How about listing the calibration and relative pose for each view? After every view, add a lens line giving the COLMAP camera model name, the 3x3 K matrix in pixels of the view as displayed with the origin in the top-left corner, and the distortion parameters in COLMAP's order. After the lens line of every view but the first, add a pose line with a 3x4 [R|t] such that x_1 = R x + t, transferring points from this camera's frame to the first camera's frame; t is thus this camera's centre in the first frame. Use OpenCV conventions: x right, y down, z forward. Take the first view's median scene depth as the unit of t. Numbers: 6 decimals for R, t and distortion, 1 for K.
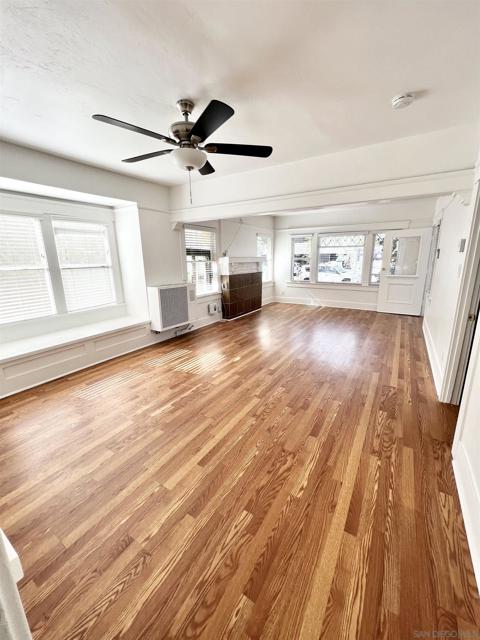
lens RADIAL K [[256.6, 0, 240.0], [0, 256.6, 320.0], [0, 0, 1]] dist [-0.002463, -0.000423]
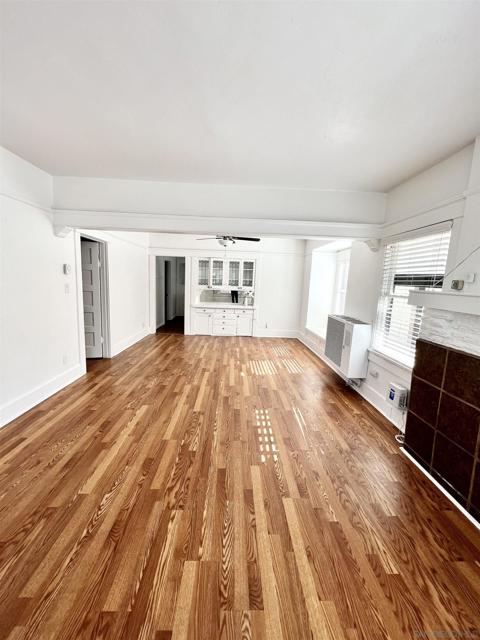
lens RADIAL K [[256.6, 0, 240.0], [0, 256.6, 320.0], [0, 0, 1]] dist [-0.002463, -0.000423]
pose [[-0.834172, 0.062995, -0.547895, 0.642251], [-0.159664, 0.923327, 0.349250, -0.486141], [0.527887, 0.378813, -0.760155, 1.917634]]
